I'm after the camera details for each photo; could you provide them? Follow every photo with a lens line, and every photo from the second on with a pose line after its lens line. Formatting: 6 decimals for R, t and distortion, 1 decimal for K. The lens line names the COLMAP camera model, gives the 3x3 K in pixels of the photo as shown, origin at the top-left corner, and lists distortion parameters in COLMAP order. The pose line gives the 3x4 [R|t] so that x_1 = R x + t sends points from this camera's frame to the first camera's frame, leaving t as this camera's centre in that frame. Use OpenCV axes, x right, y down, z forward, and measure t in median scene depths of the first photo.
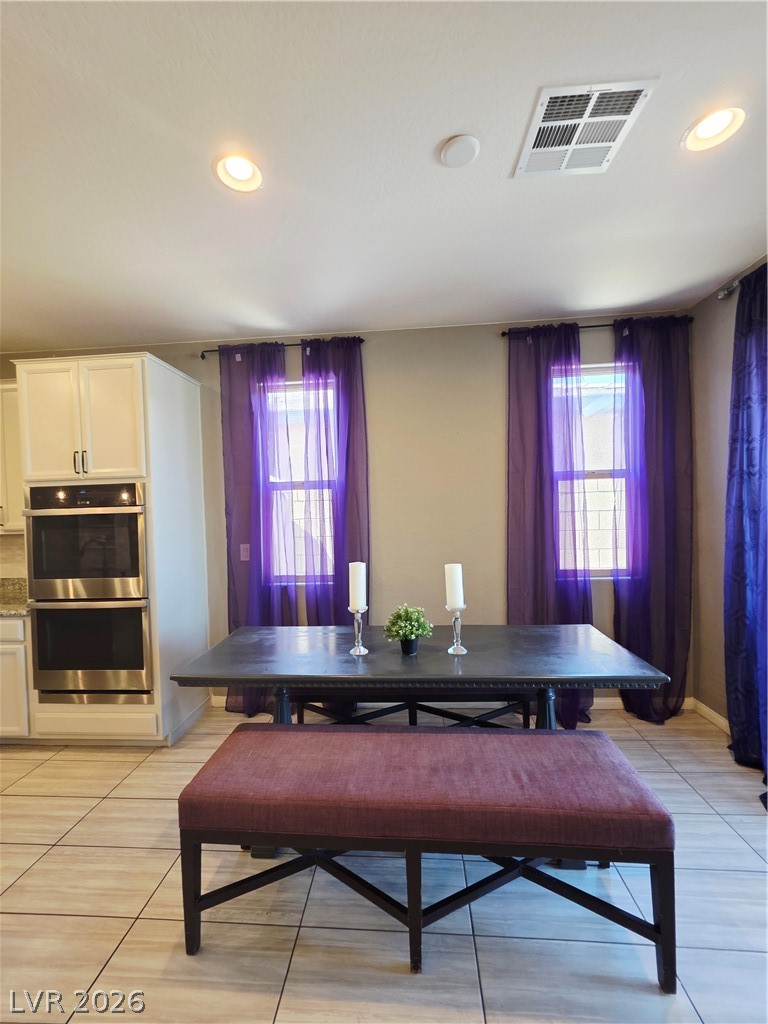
lens RADIAL K [[410.3, 0, 383.0], [0, 410.3, 519.2], [0, 0, 1]] dist [0.003245, -0.000323]
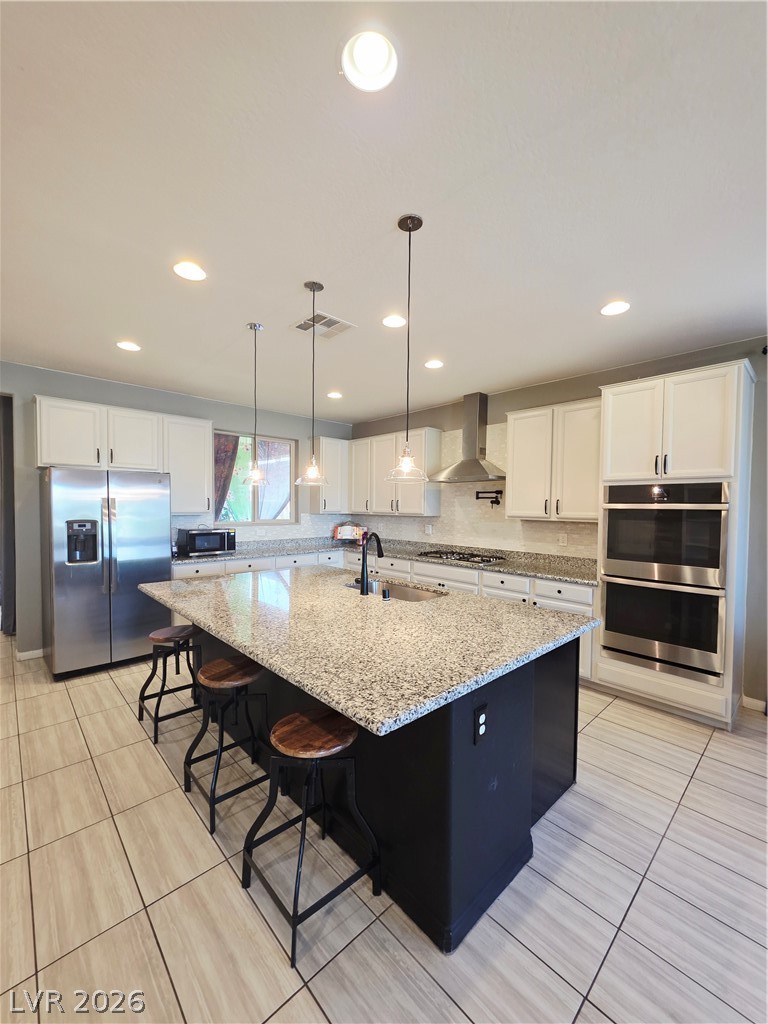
lens RADIAL K [[410.3, 0, 382.2], [0, 410.3, 518.9], [0, 0, 1]] dist [0.003245, -0.000323]
pose [[0.734251, 0.057500, -0.676439, -0.517060], [-0.046562, 0.998326, 0.034319, 0.013121], [0.677280, 0.006298, 0.735699, -0.407796]]
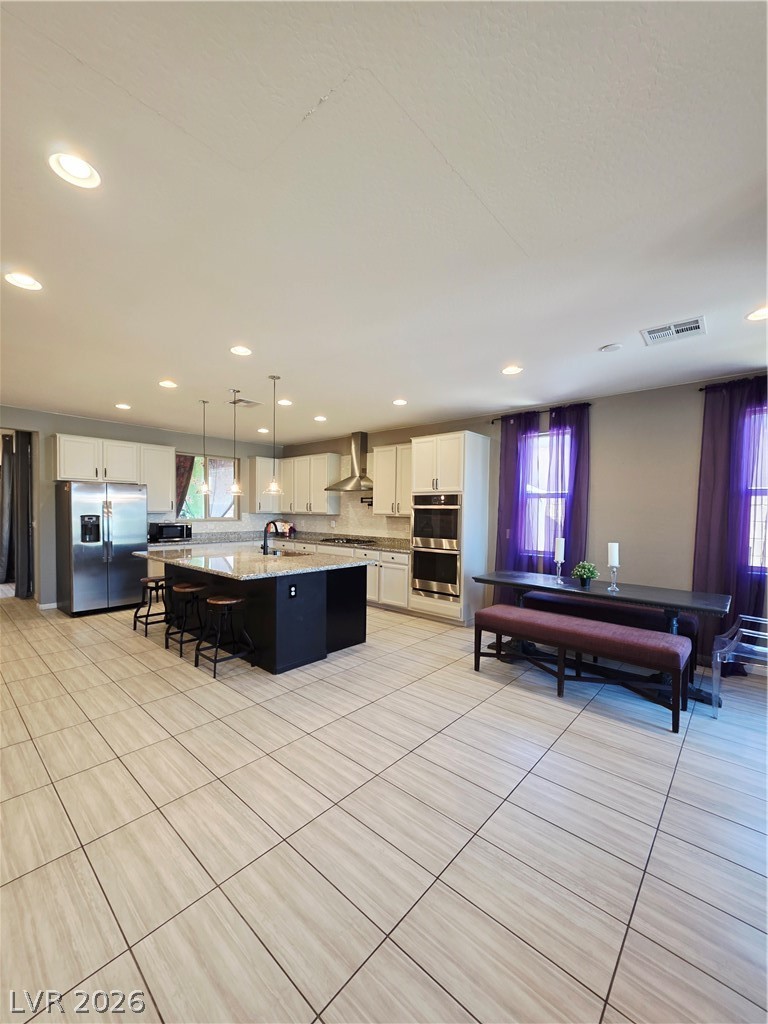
lens RADIAL K [[410.3, 0, 382.0], [0, 410.3, 525.0], [0, 0, 1]] dist [0.003245, -0.000323]
pose [[0.791582, 0.060582, -0.608053, 0.356617], [-0.049421, 0.998161, 0.035112, 0.012072], [0.609061, 0.002256, 0.793120, -0.861884]]
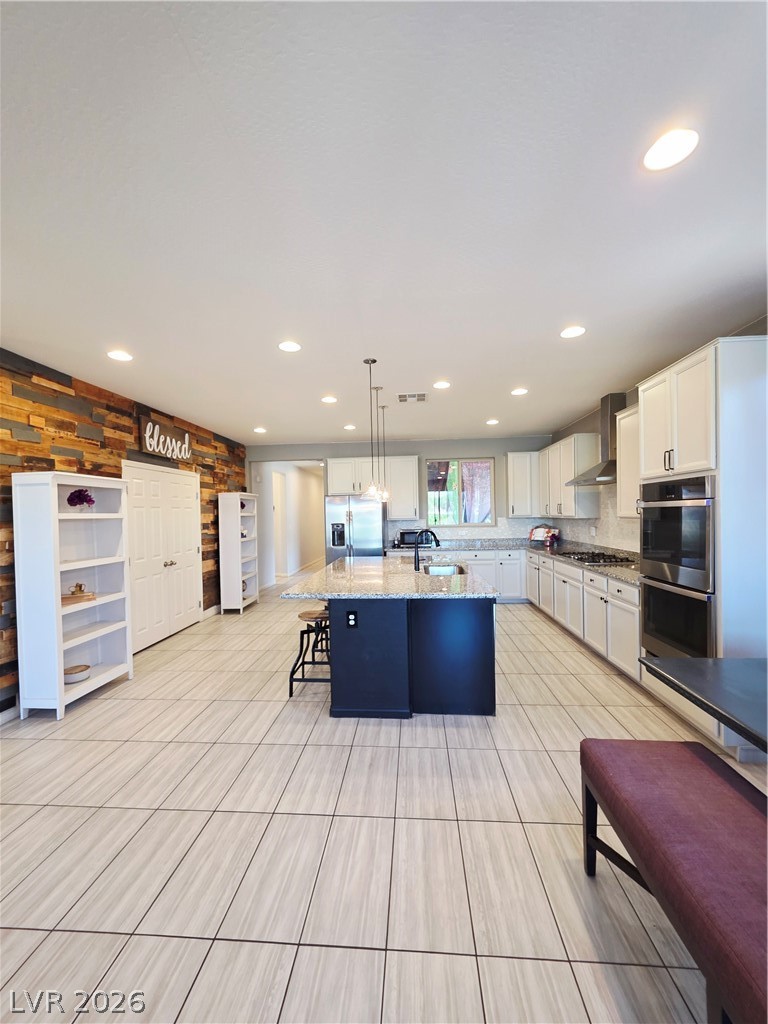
lens RADIAL K [[410.3, 0, 384.2], [0, 410.3, 519.9], [0, 0, 1]] dist [0.003245, -0.000323]
pose [[0.001519, 0.043365, -0.999058, 0.393477], [-0.002433, 0.999056, 0.043361, -0.023127], [0.999996, 0.002364, 0.001623, 0.218799]]
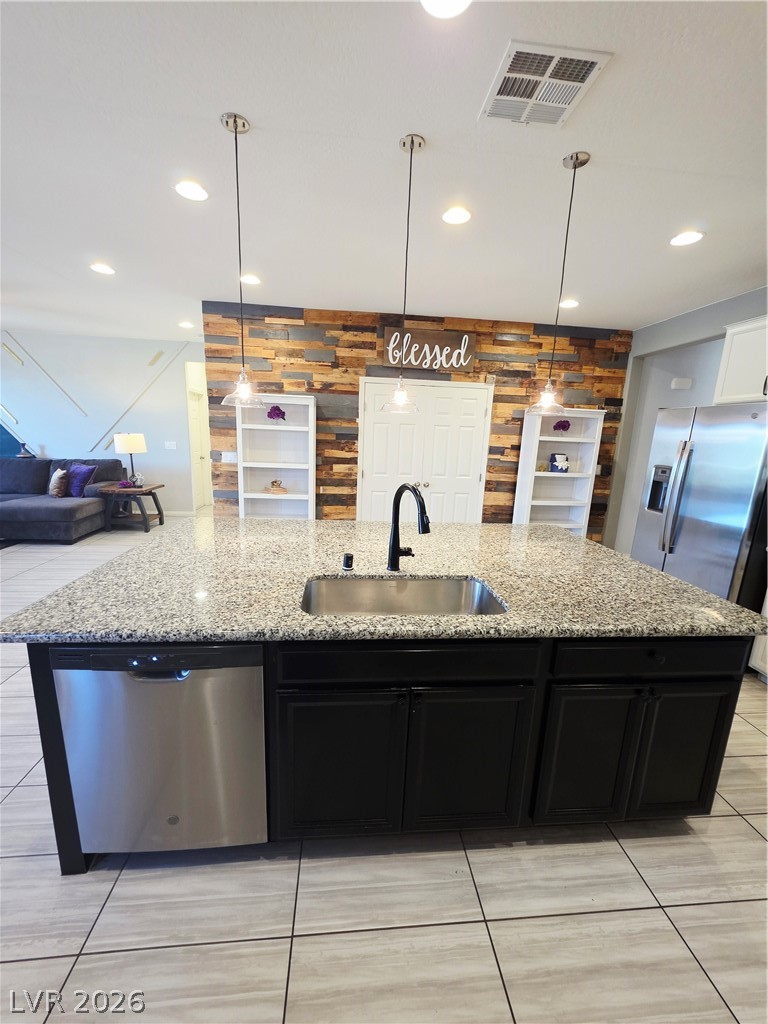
lens RADIAL K [[410.3, 0, 384.7], [0, 410.3, 519.4], [0, 0, 1]] dist [0.003245, -0.000323]
pose [[-0.985815, 0.023234, -0.166219, -1.134879], [-0.016703, 0.971874, 0.234909, -0.011862], [0.167002, 0.234353, -0.957700, 1.047947]]
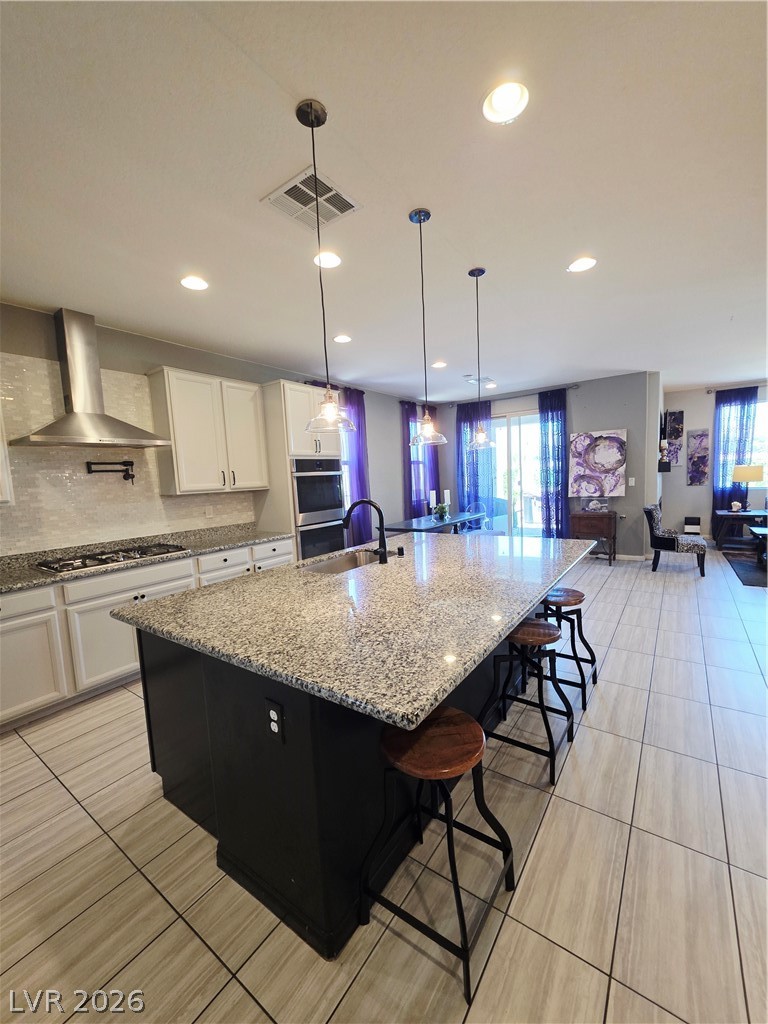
lens RADIAL K [[410.3, 0, 383.7], [0, 410.3, 519.6], [0, 0, 1]] dist [0.003245, -0.000323]
pose [[0.522334, -0.087916, 0.848197, -2.138760], [0.051710, 0.996106, 0.071403, 0.068407], [-0.851171, 0.006564, 0.524847, -0.185252]]
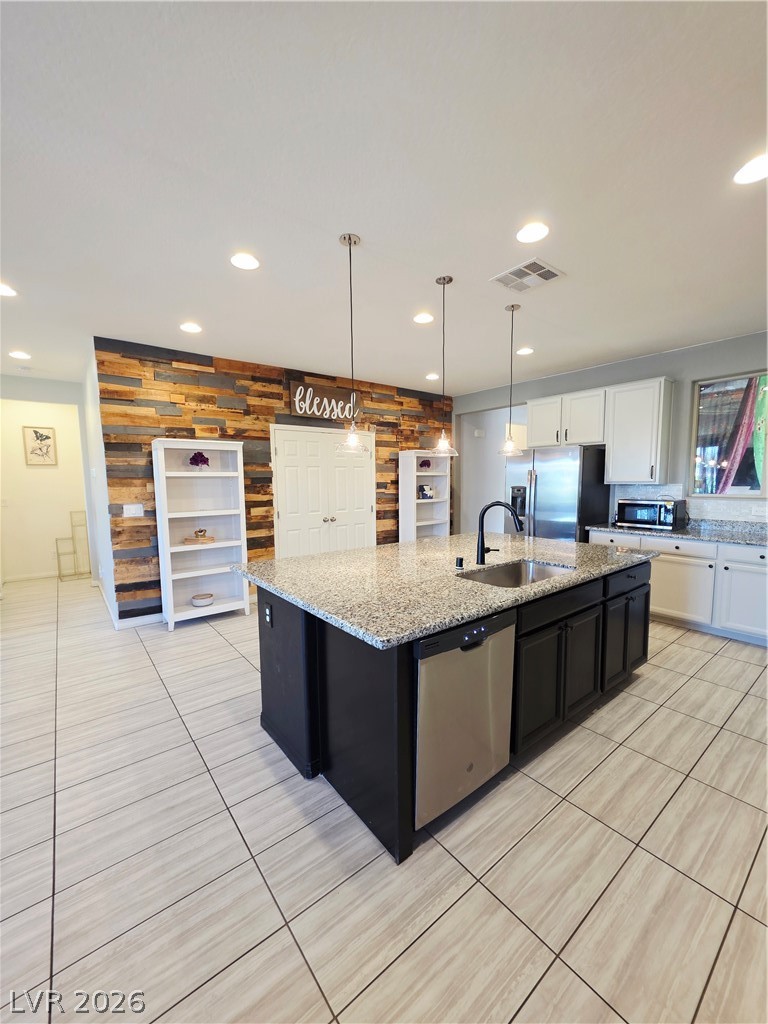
lens RADIAL K [[410.3, 0, 385.8], [0, 410.3, 518.1], [0, 0, 1]] dist [0.003245, -0.000323]
pose [[-0.733976, 0.100538, -0.671693, -0.397628], [0.014087, 0.991024, 0.132942, -0.007944], [0.679029, 0.088114, -0.728804, 0.947004]]
